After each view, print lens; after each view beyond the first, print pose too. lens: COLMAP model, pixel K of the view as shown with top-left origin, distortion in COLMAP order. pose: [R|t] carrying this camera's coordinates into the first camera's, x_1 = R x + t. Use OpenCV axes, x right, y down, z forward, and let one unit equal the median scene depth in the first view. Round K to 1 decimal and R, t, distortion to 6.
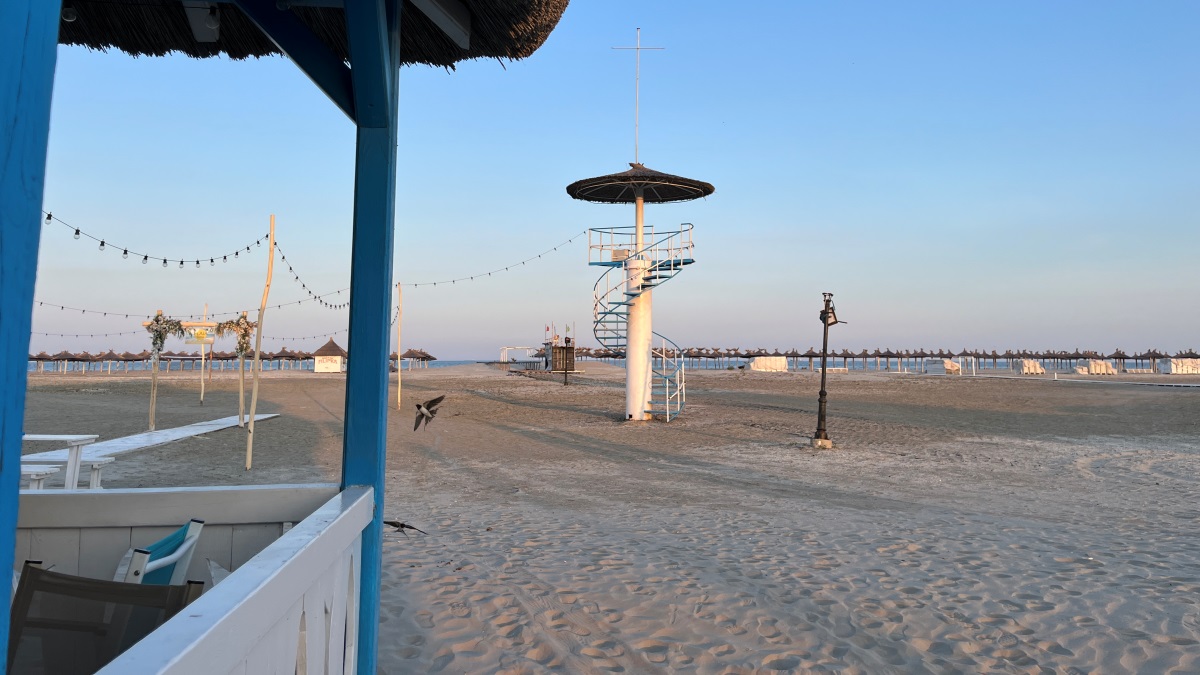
lens RADIAL K [[956.5, 0, 600.0], [0, 956.5, 337.5], [0, 0, 1]] dist [0.062423, 0.001277]
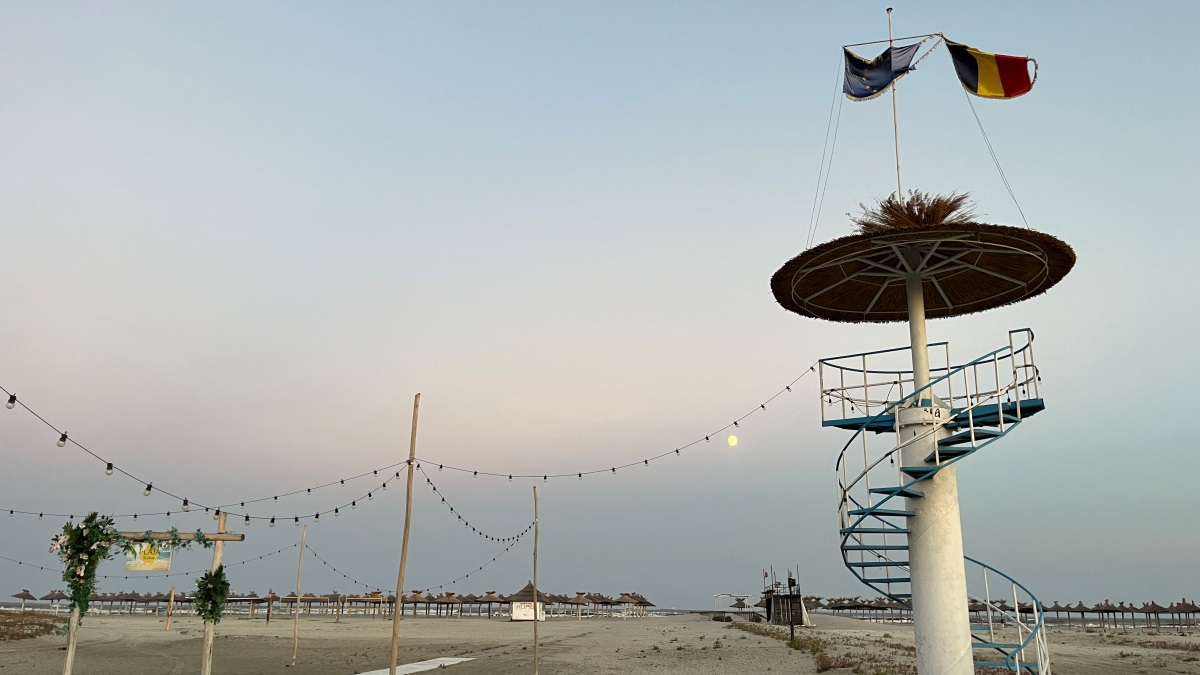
lens RADIAL K [[956.5, 0, 600.0], [0, 956.5, 337.5], [0, 0, 1]] dist [0.062423, 0.001277]
pose [[0.974621, -0.043554, -0.219582, -0.013560], [-0.012643, 0.968617, -0.248238, 0.012002], [0.223502, 0.244714, 0.943484, 0.472035]]
